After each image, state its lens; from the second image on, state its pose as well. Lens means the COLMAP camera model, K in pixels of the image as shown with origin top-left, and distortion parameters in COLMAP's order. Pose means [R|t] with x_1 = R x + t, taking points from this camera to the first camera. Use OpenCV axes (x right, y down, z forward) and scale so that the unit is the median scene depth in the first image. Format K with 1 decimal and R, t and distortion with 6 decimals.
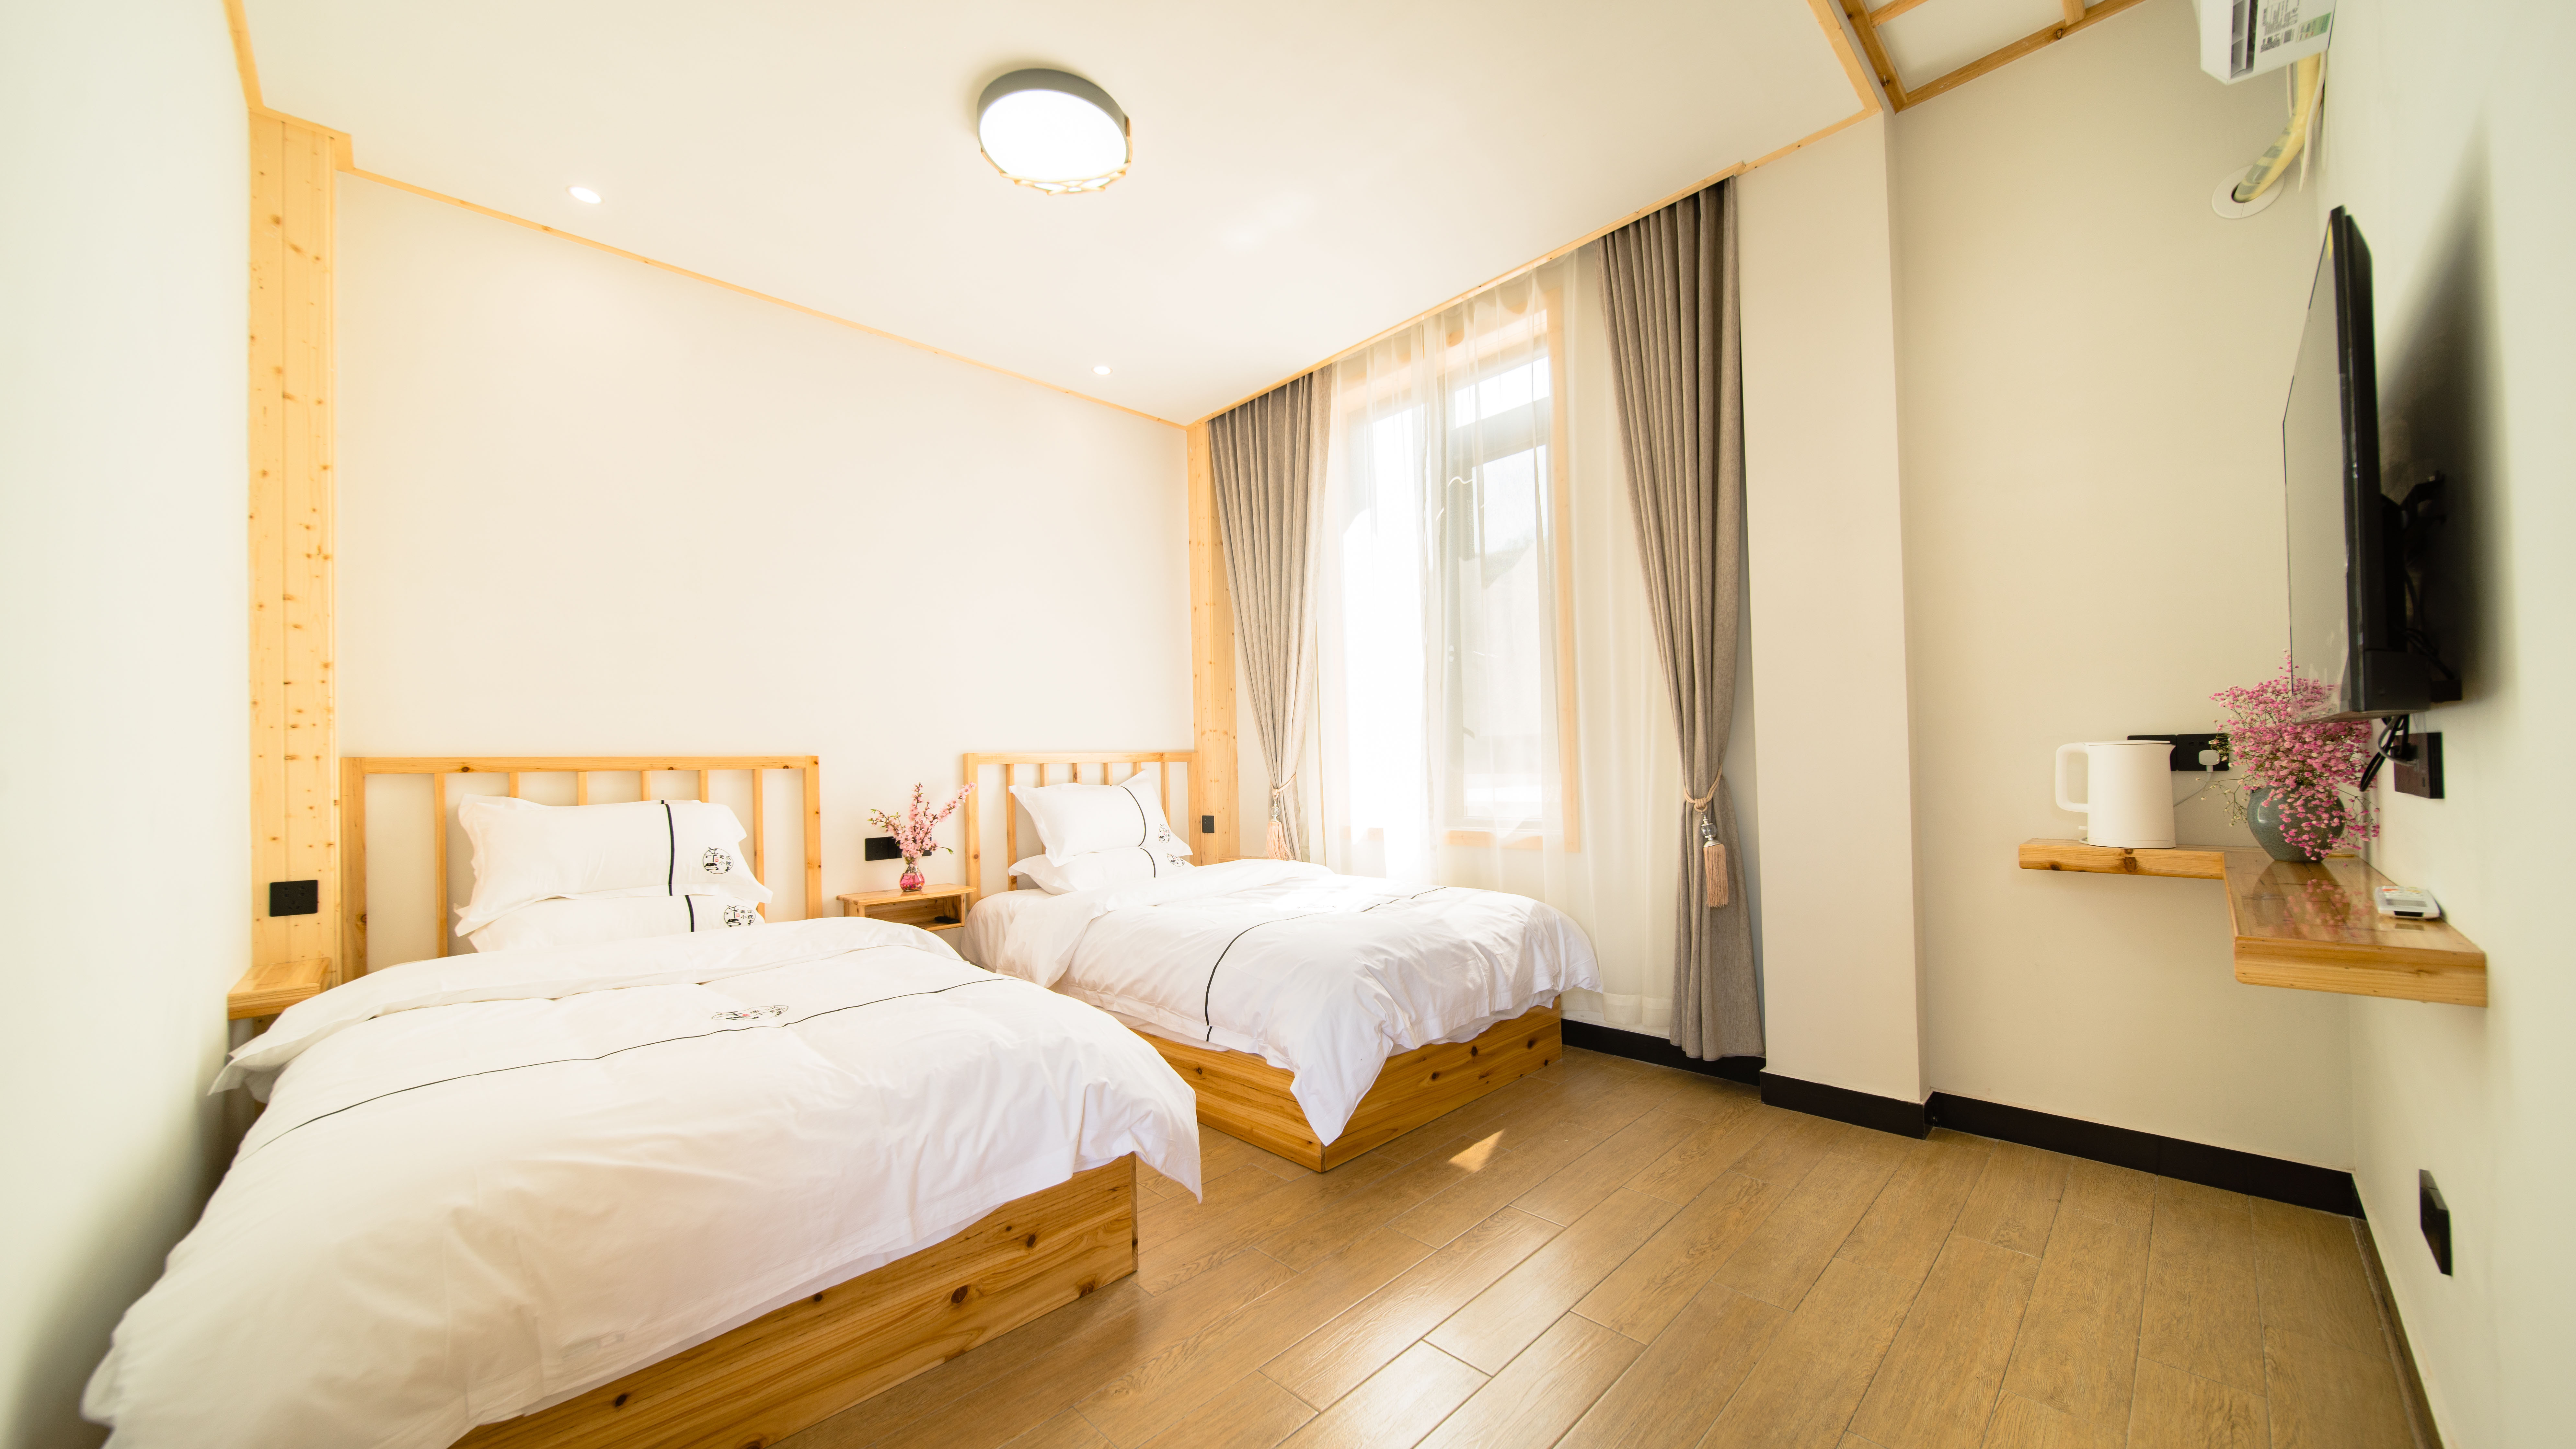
lens RADIAL K [[888.0, 0, 1341.7], [0, 888.0, 748.3], [0, 0, 1]] dist [0.000101, -0.000039]
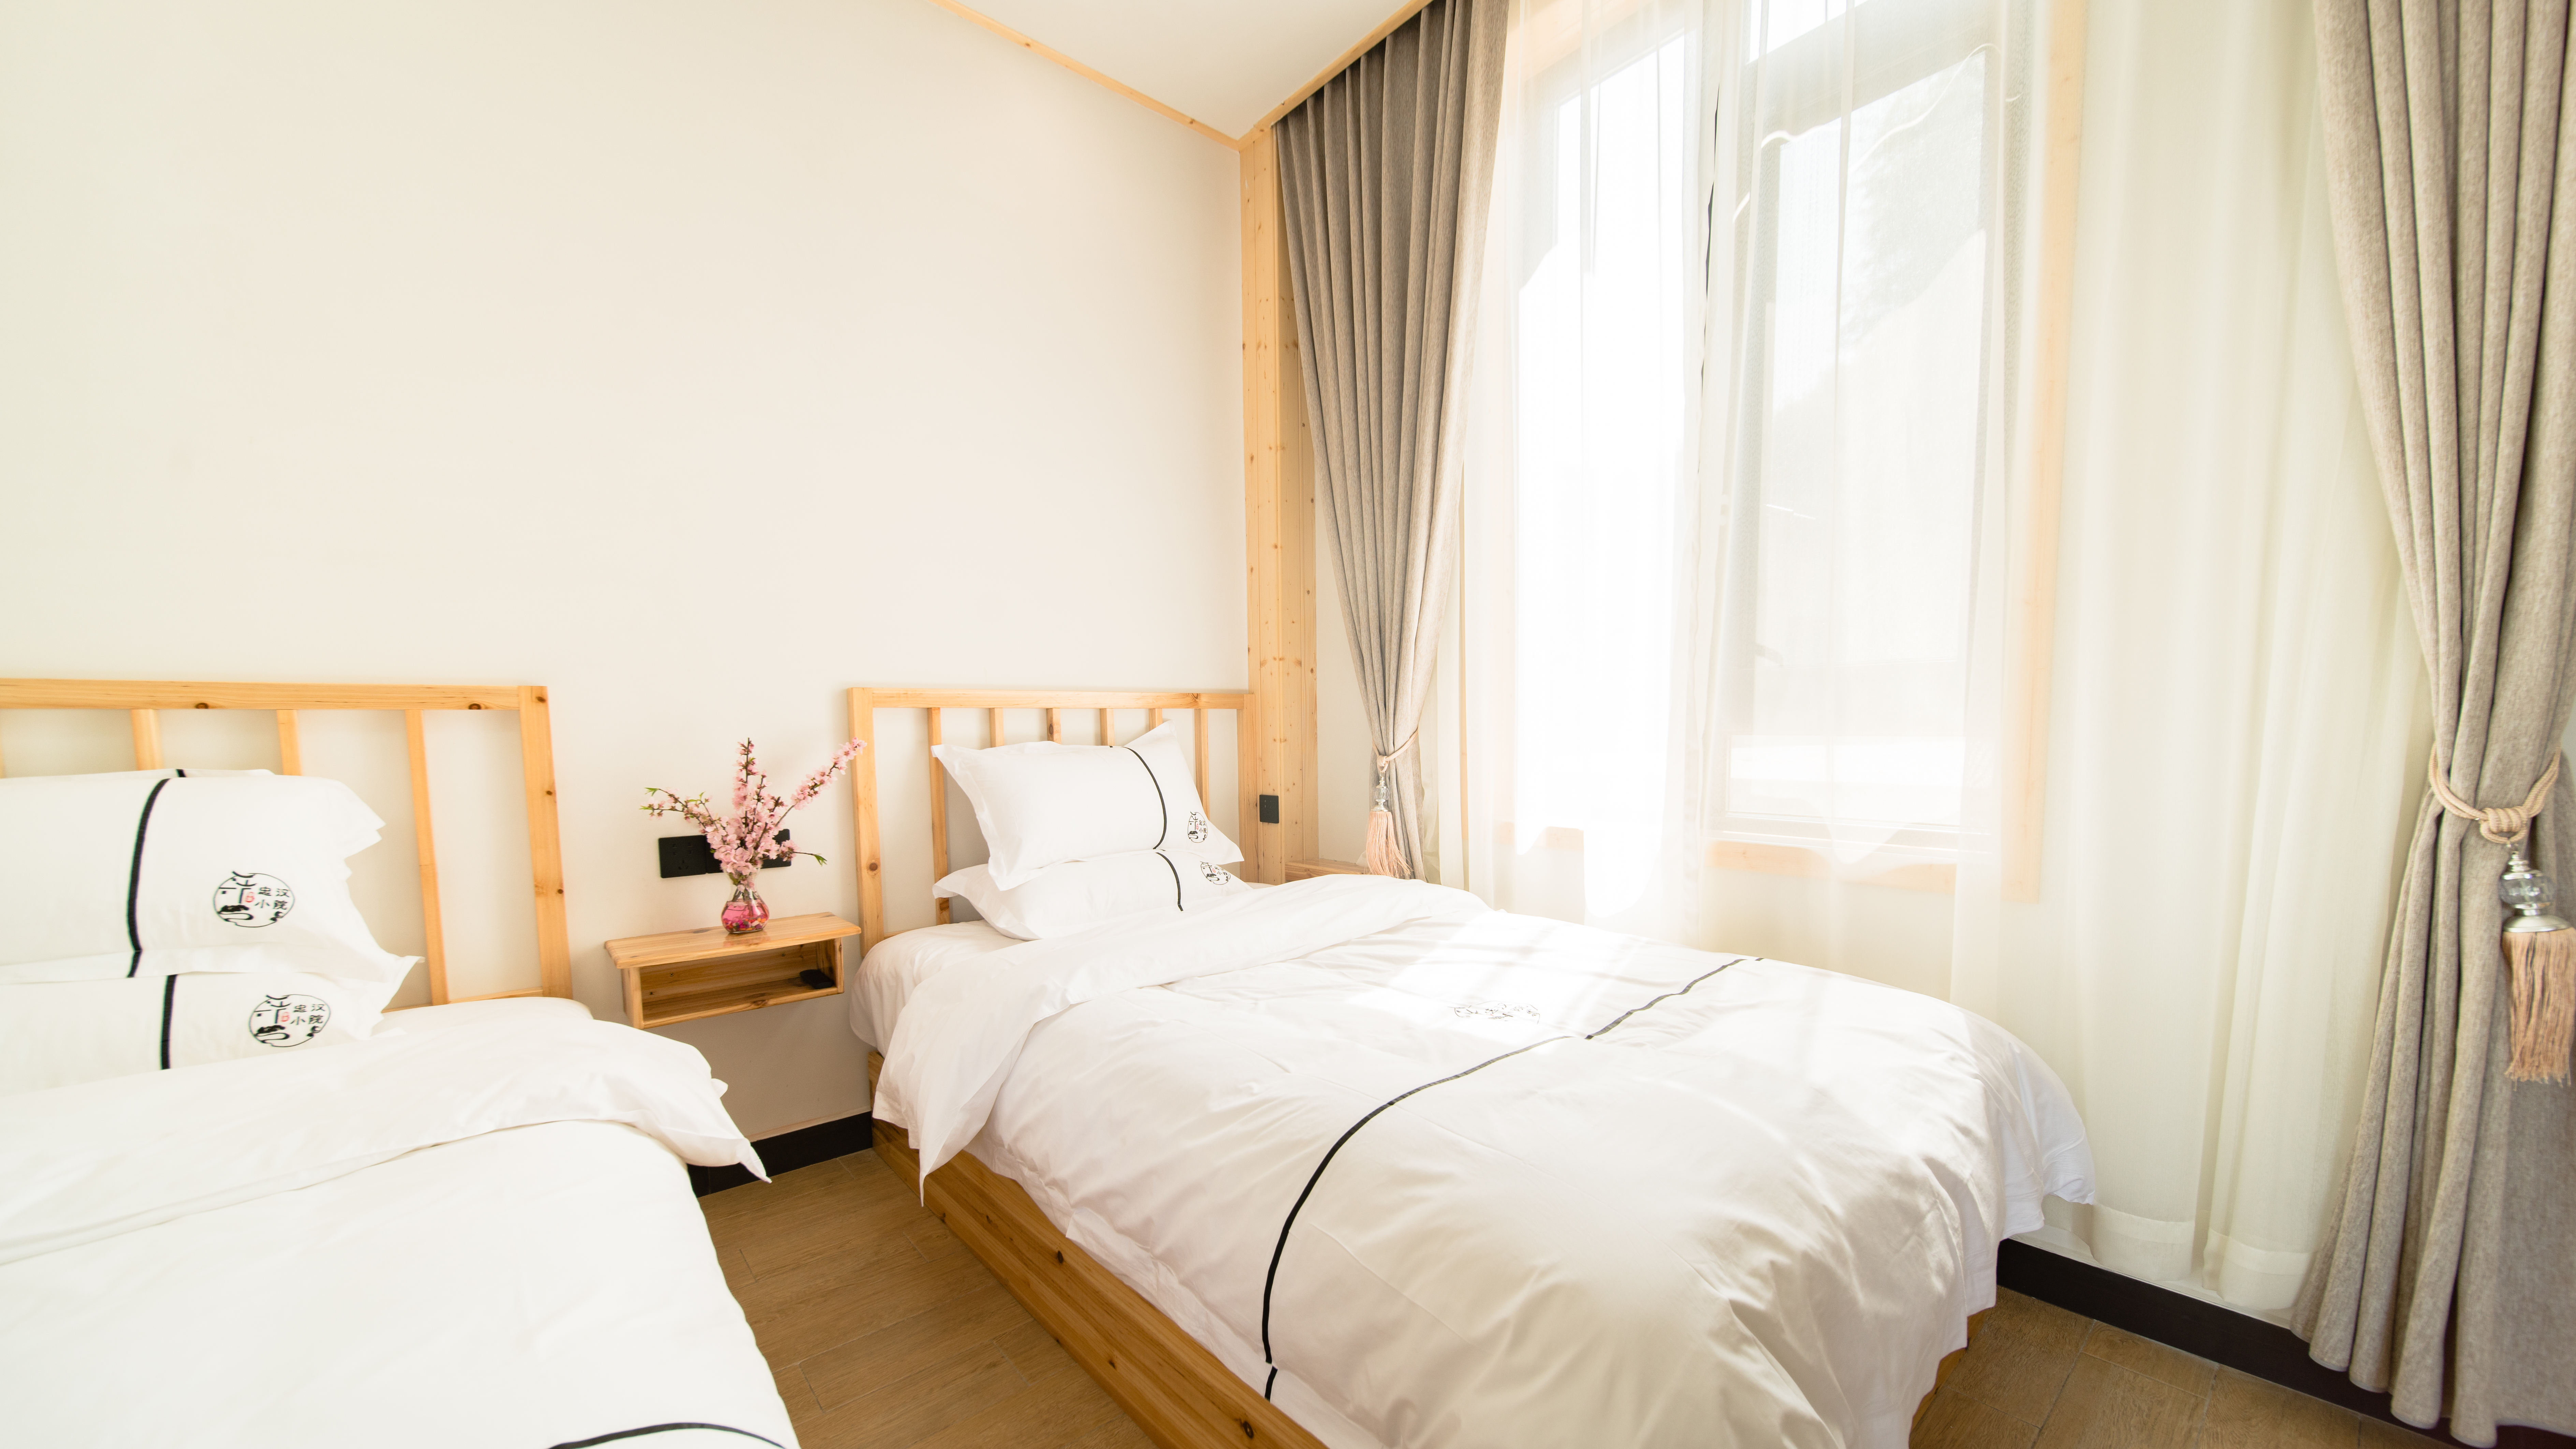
lens RADIAL K [[1040.1, 0, 1288.0], [0, 1040.1, 724.5], [0, 0, 1]] dist [0.000190, 0.000011]
pose [[0.991569, 0.012678, -0.128960, -0.052539], [-0.009534, 0.999643, 0.024972, 0.008952], [0.129231, -0.023532, 0.991335, 0.334028]]
